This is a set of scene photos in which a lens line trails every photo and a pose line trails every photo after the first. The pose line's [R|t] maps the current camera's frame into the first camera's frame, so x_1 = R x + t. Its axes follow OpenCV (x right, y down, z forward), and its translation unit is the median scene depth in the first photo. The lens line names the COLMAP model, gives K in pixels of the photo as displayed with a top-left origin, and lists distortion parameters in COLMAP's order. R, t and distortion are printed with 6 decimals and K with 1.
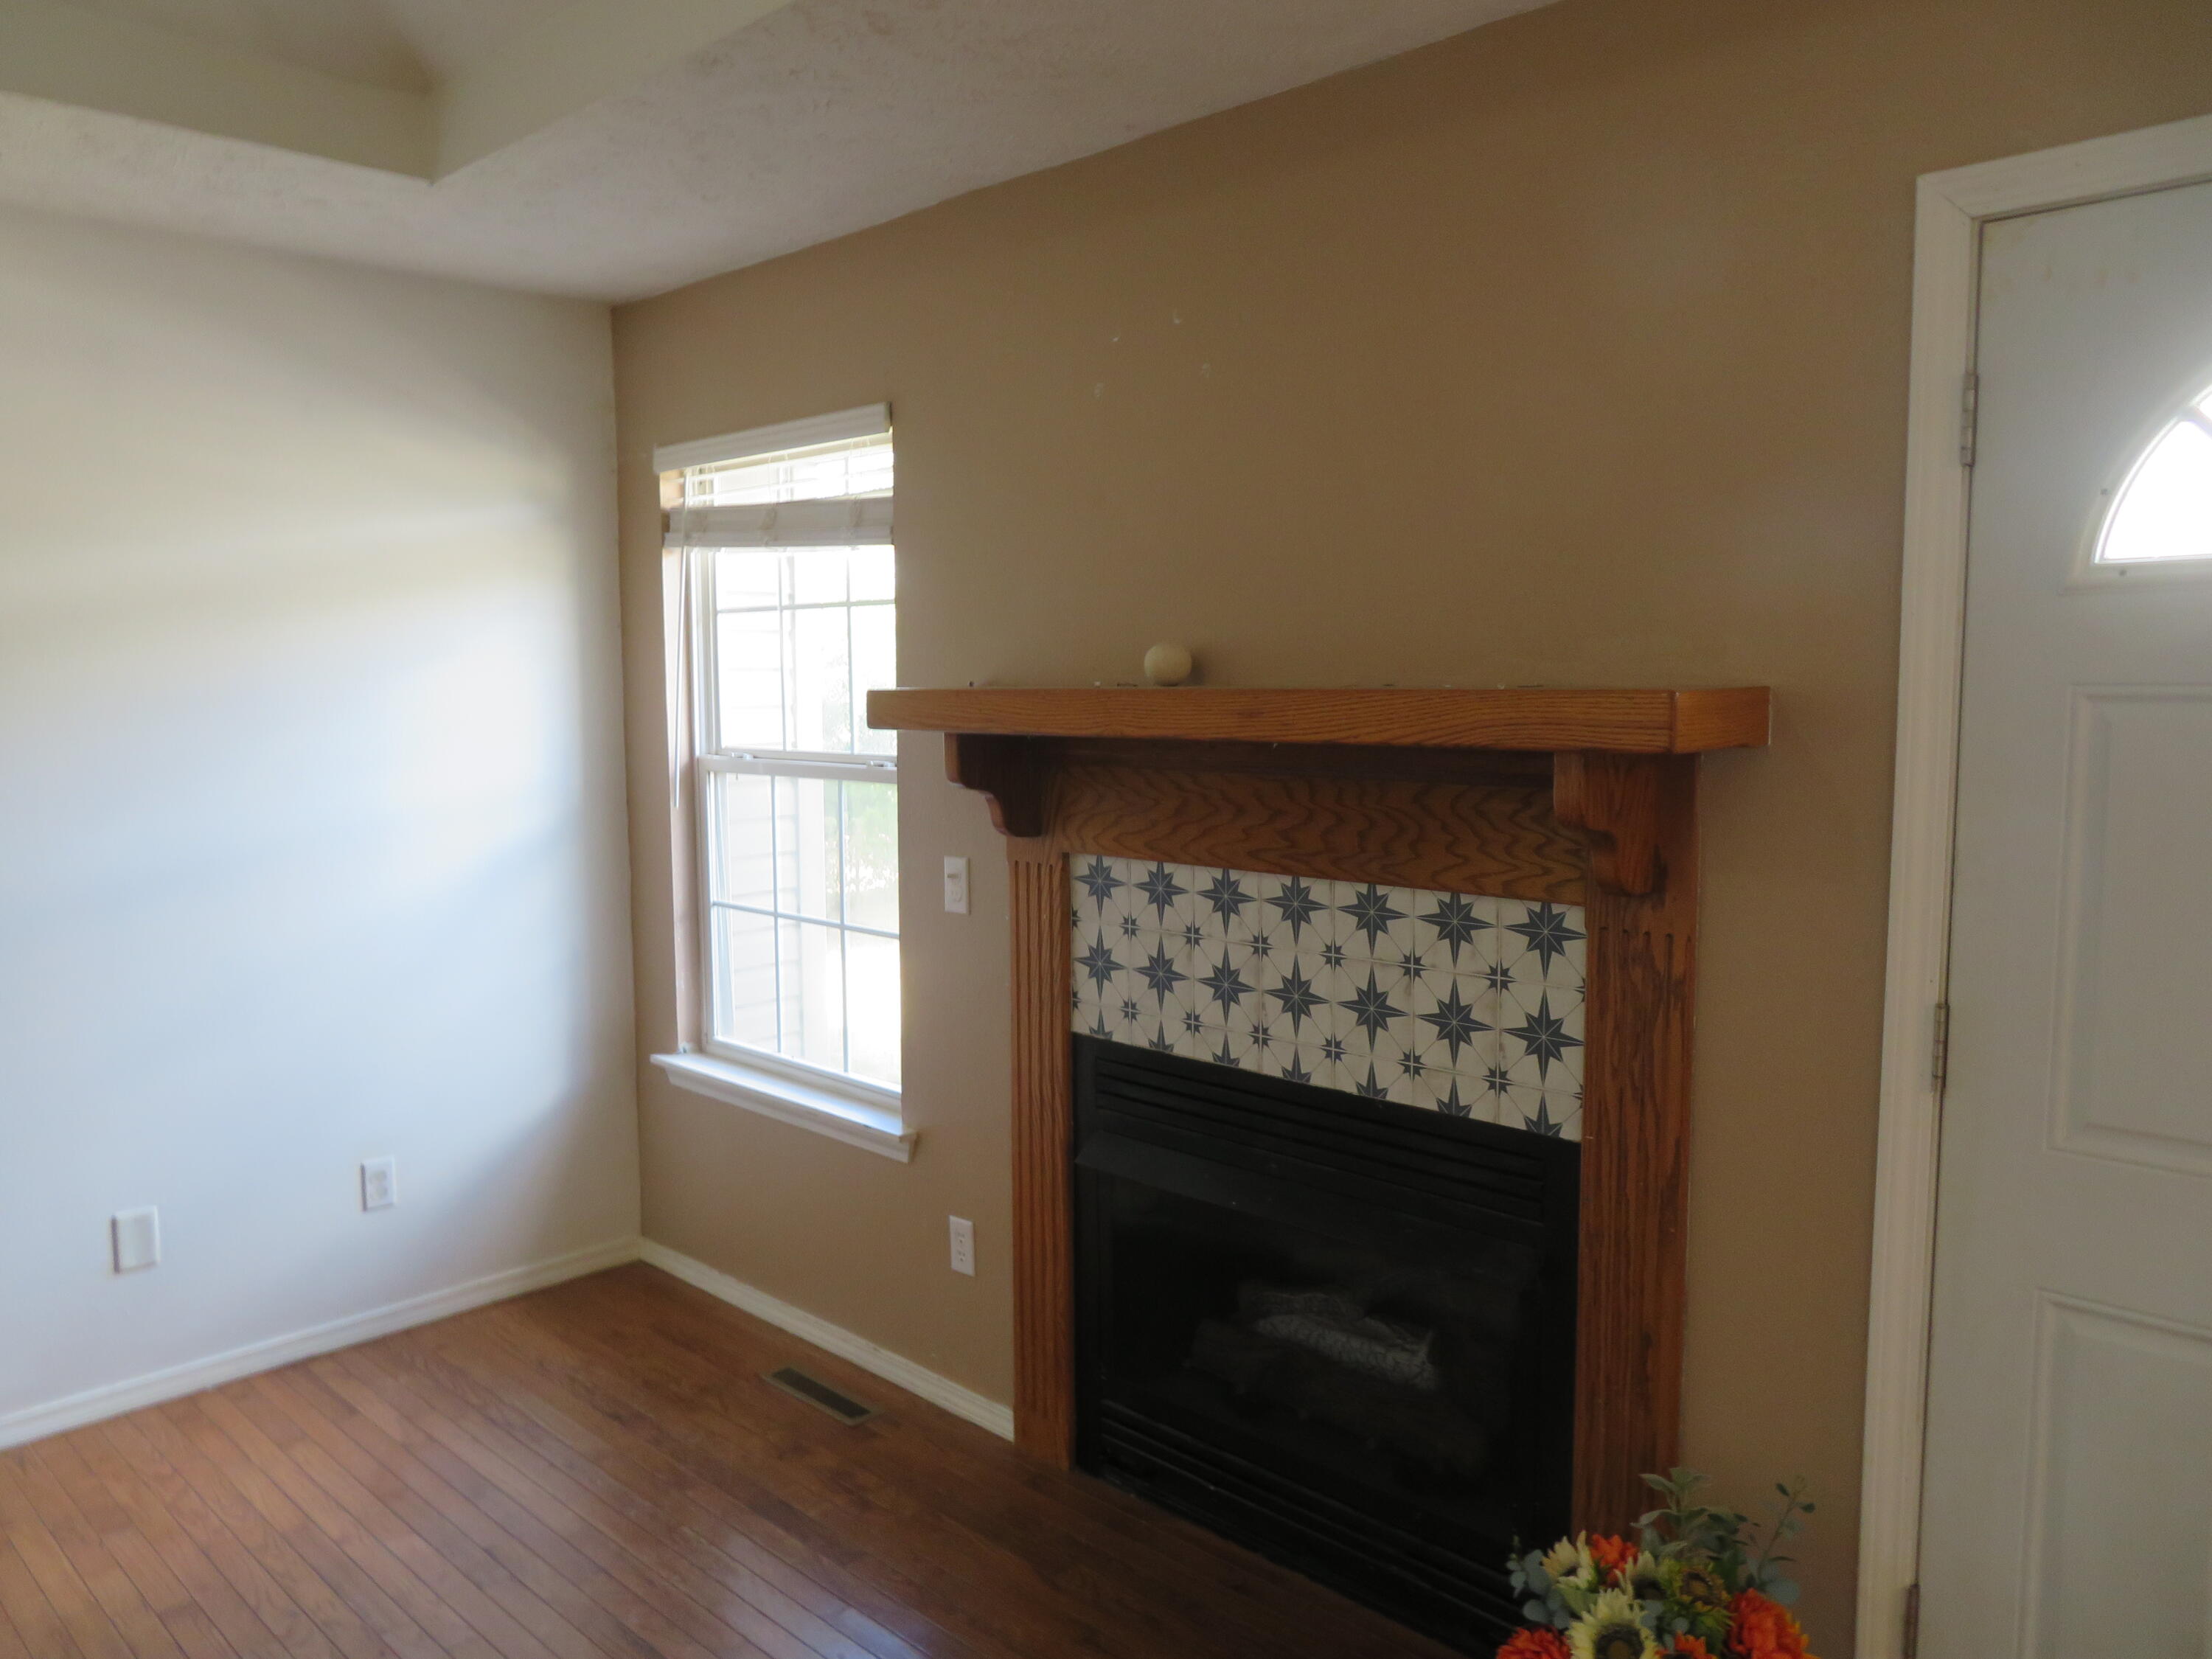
lens RADIAL K [[1576.9, 0, 1112.9], [0, 1576.9, 834.7], [0, 0, 1]] dist [-0.013317, 0.001236]
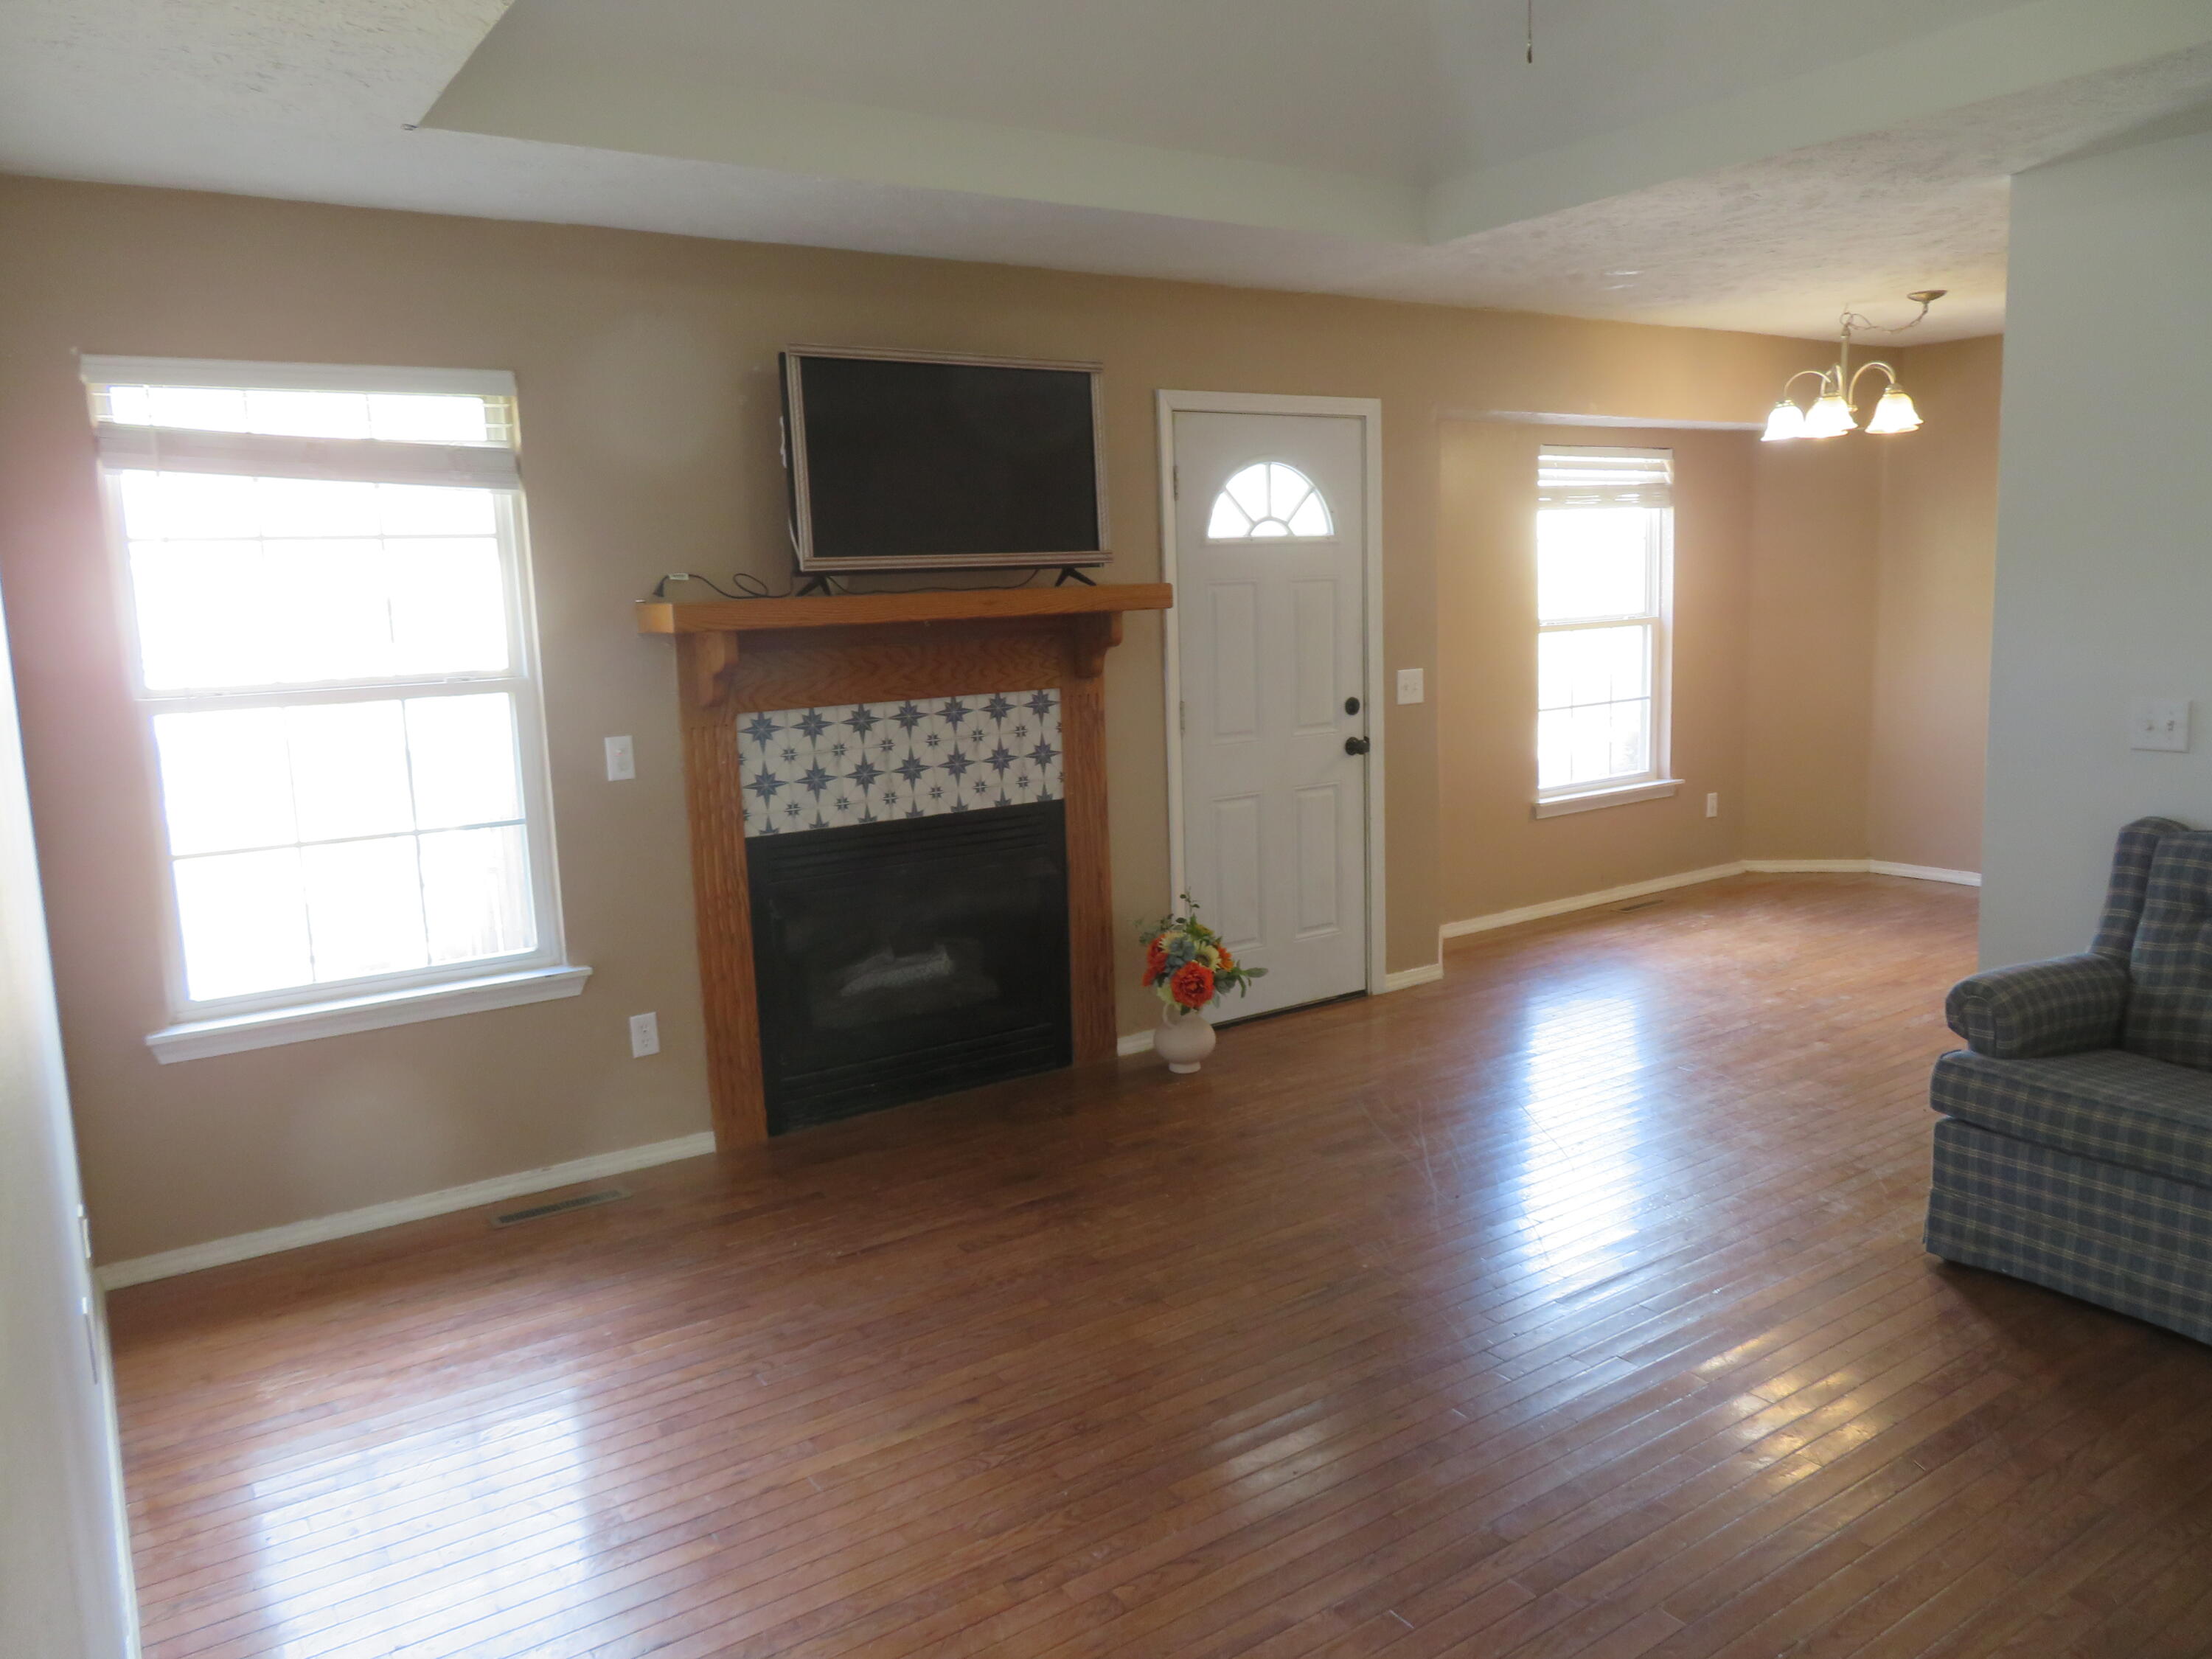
lens RADIAL K [[1576.9, 0, 1108.2], [0, 1576.9, 831.3], [0, 0, 1]] dist [-0.013317, 0.001236]
pose [[0.208039, -0.154863, 0.965783, -1.416045], [0.131809, 0.982819, 0.129201, -0.025794], [-0.969199, 0.100420, 0.224878, 0.359052]]
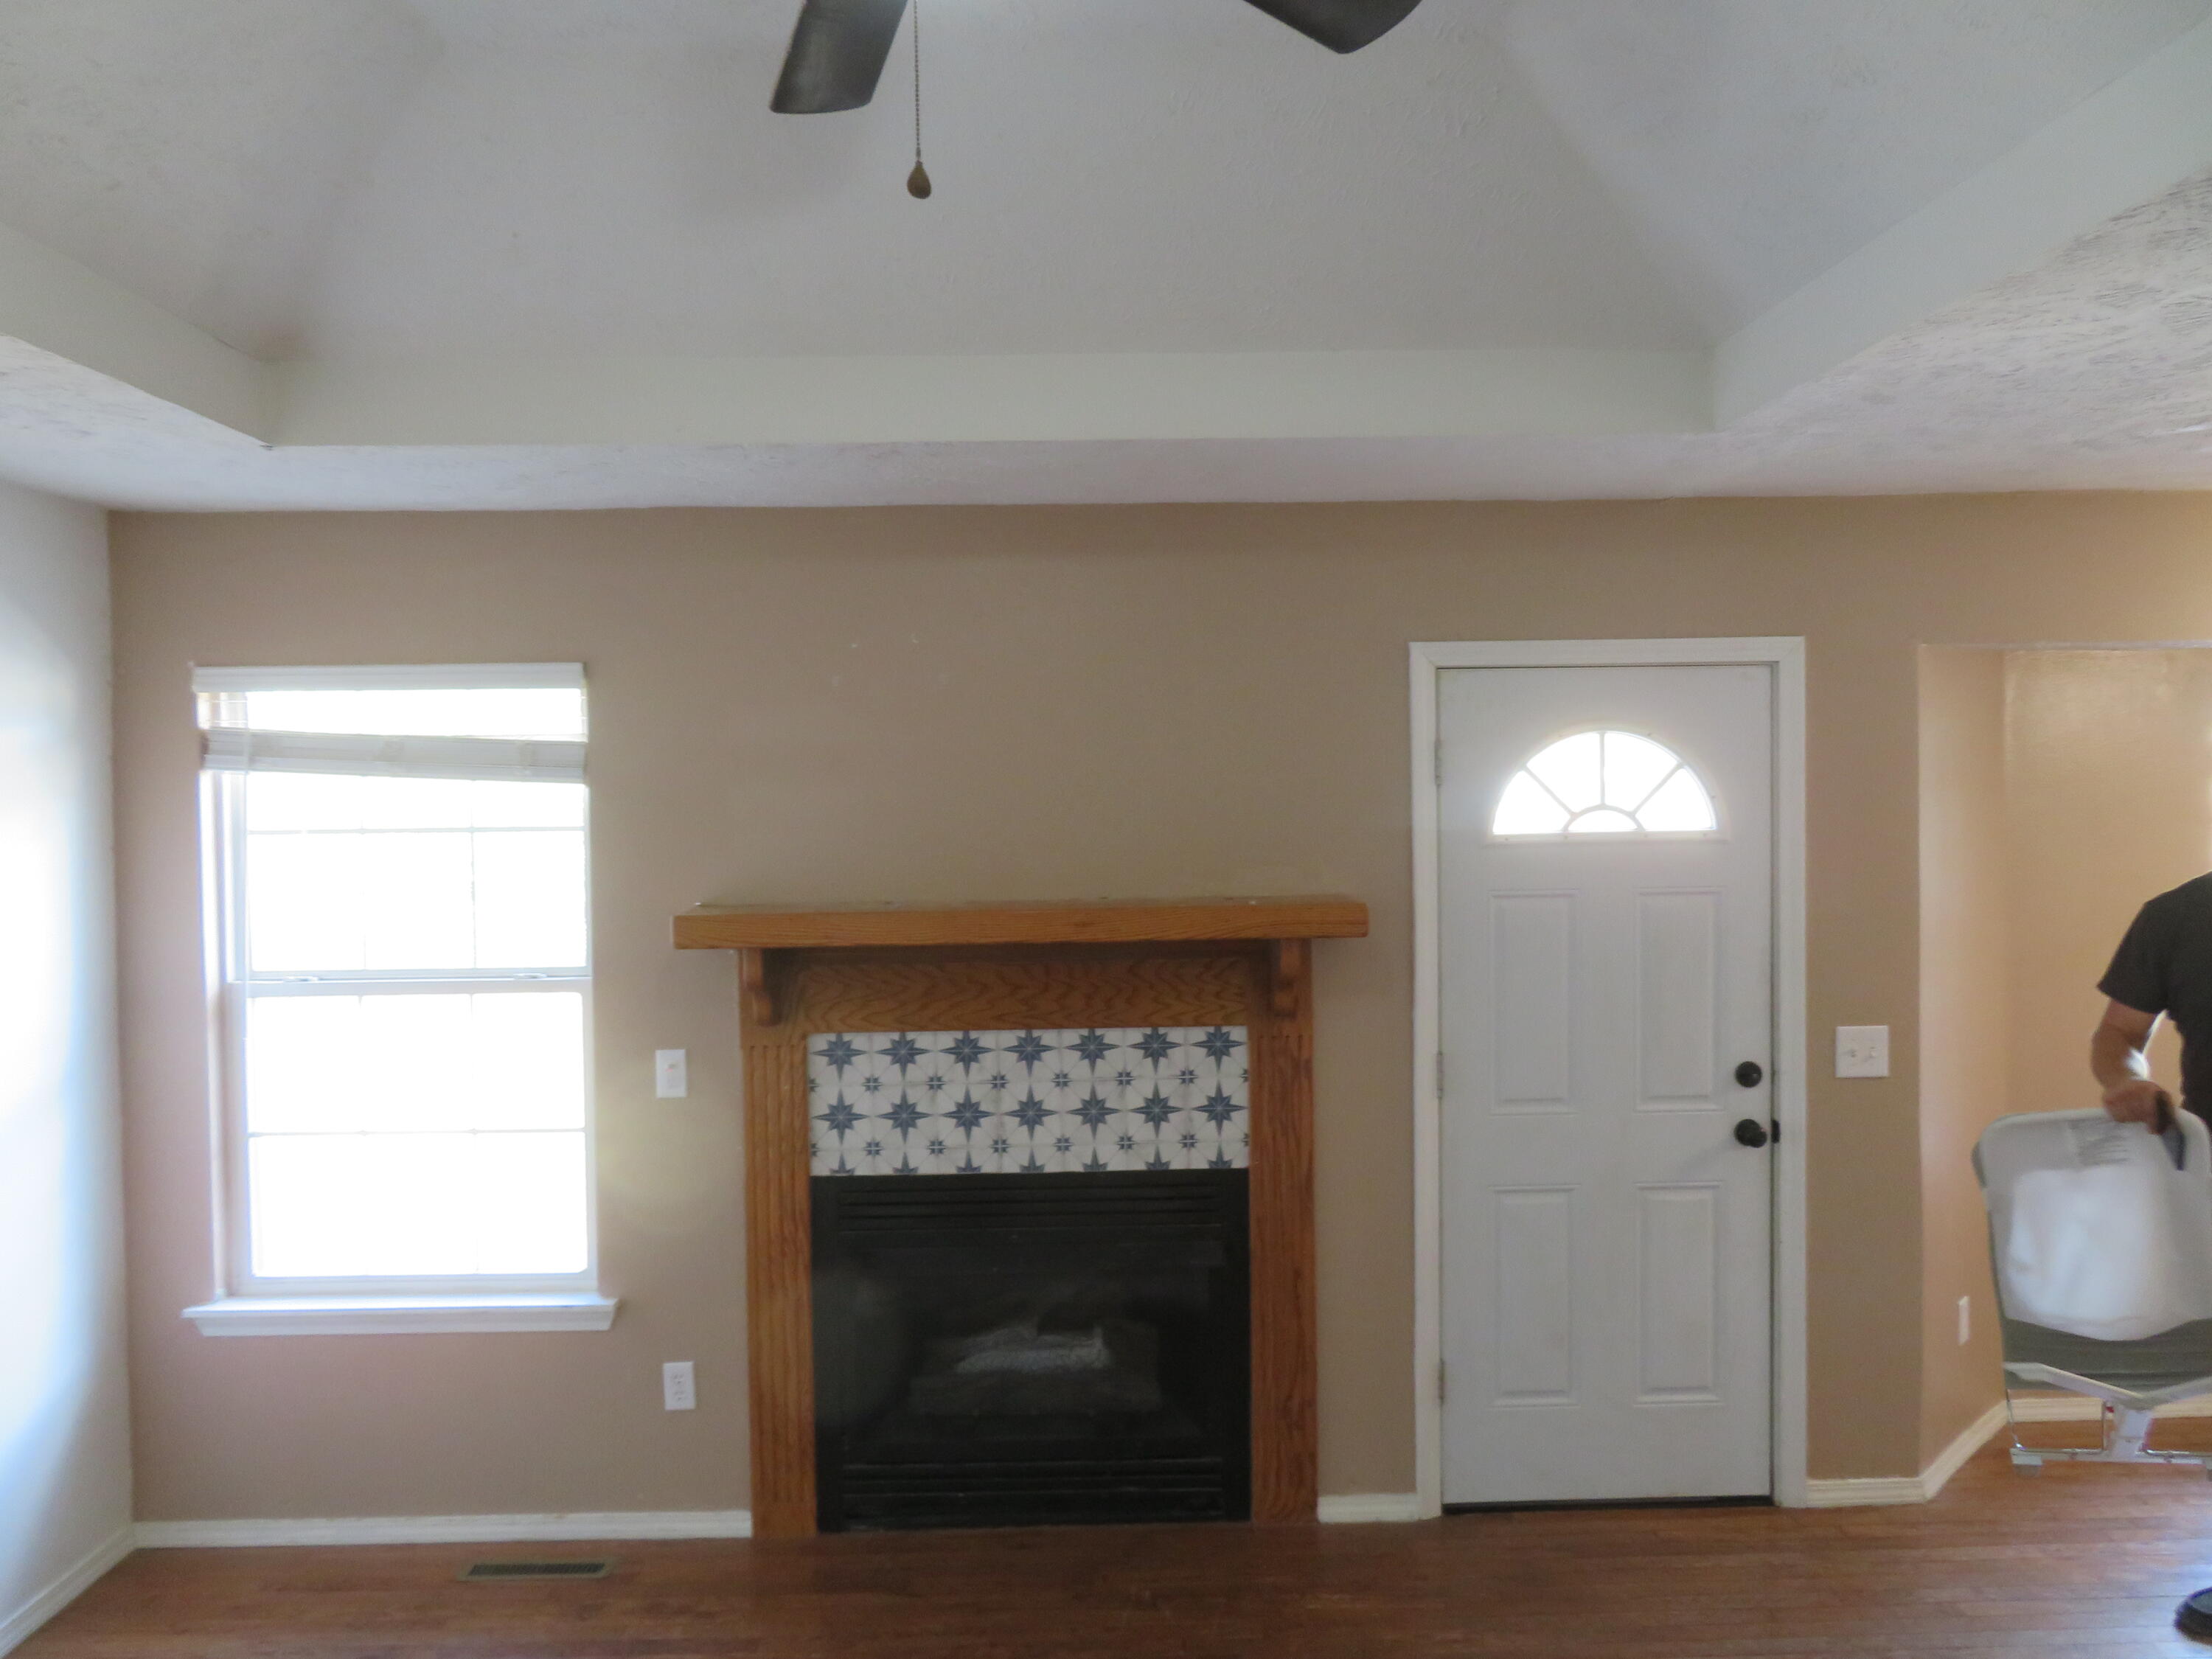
lens RADIAL K [[1576.9, 0, 1114.3], [0, 1576.9, 827.0], [0, 0, 1]] dist [-0.013317, 0.001236]
pose [[0.701026, -0.023470, 0.712749, -0.776596], [0.081015, 0.995609, -0.046898, -0.076875], [-0.708519, 0.090620, 0.699849, -0.081604]]
